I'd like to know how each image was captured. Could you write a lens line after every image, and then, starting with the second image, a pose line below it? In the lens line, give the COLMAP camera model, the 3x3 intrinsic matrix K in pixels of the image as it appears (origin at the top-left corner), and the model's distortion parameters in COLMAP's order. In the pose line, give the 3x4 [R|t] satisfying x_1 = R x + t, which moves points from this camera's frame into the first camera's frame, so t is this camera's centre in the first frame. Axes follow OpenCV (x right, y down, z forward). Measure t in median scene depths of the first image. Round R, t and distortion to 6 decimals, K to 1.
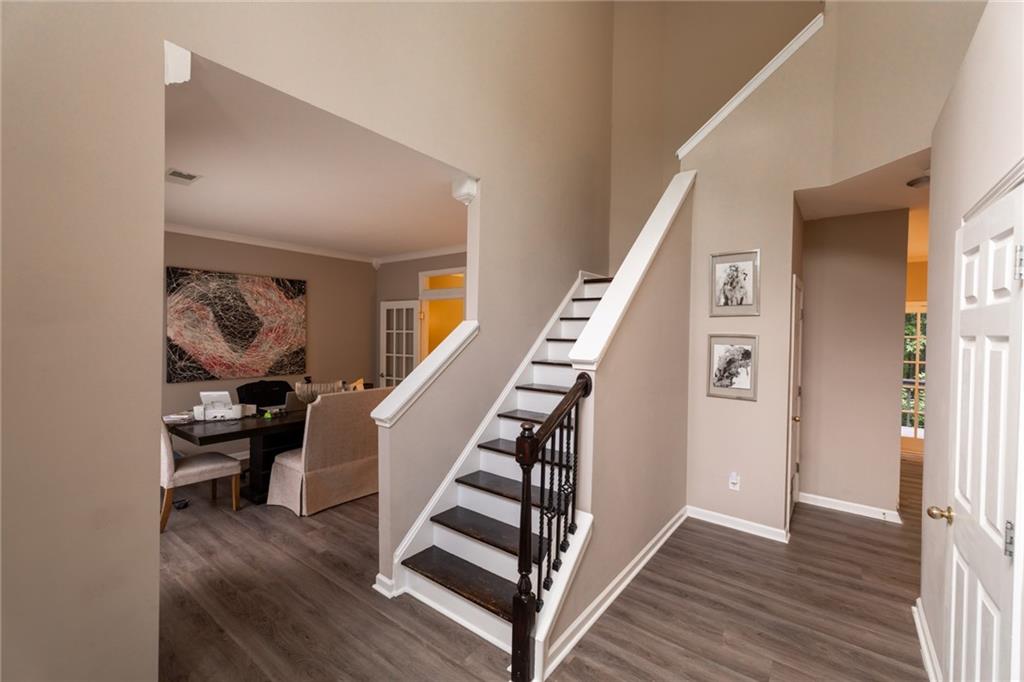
lens RADIAL K [[430.0, 0, 512.0], [0, 430.0, 341.0], [0, 0, 1]] dist [0.003964, 0.000127]
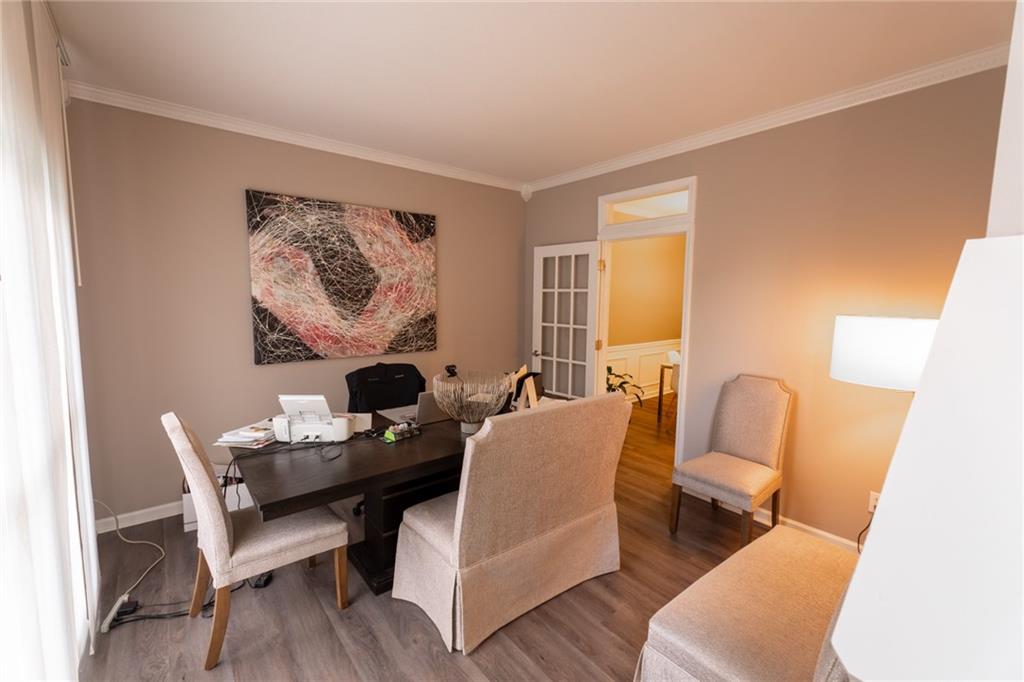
lens RADIAL K [[430.0, 0, 512.0], [0, 430.0, 341.0], [0, 0, 1]] dist [0.003964, 0.000127]
pose [[0.973148, 0.023991, -0.228929, -0.235903], [-0.004649, 0.996399, 0.084657, 0.000468], [0.230135, -0.081319, 0.969755, 0.413136]]
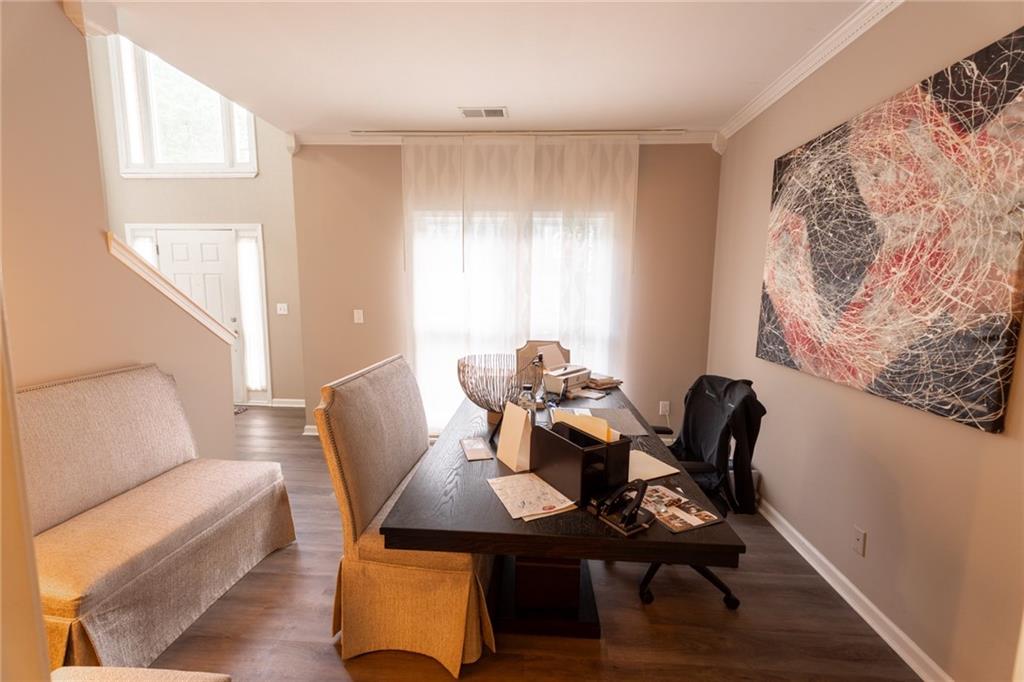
lens RADIAL K [[430.0, 0, 512.0], [0, 430.0, 341.0], [0, 0, 1]] dist [0.003964, 0.000127]
pose [[-0.827615, 0.054411, -0.558653, -0.157542], [-0.028256, 0.989990, 0.138282, 0.000146], [0.560584, 0.130230, -0.817793, 1.239452]]
